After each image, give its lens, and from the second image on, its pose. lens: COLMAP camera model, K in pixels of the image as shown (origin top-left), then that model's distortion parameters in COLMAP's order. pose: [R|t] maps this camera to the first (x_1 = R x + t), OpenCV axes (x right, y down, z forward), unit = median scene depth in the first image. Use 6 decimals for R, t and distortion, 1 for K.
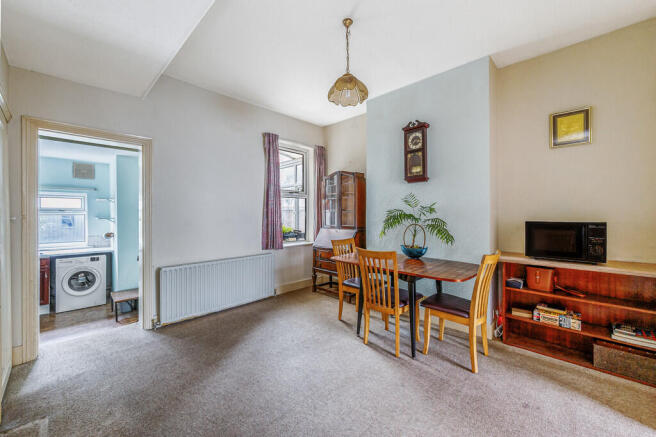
lens RADIAL K [[258.3, 0, 332.0], [0, 258.3, 221.2], [0, 0, 1]] dist [0.017649, 0.000236]
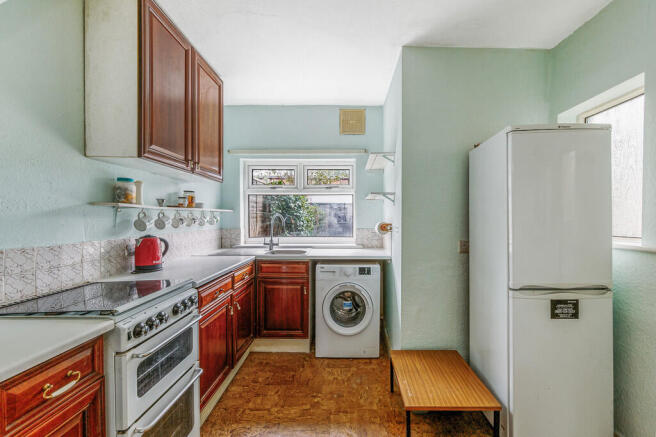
lens RADIAL K [[258.3, 0, 330.8], [0, 258.3, 221.2], [0, 0, 1]] dist [0.017649, 0.000236]
pose [[0.675253, 0.001828, -0.737584, -0.552114], [-0.016060, 0.999796, -0.012225, 0.049935], [0.737411, 0.020101, 0.675145, 0.579772]]
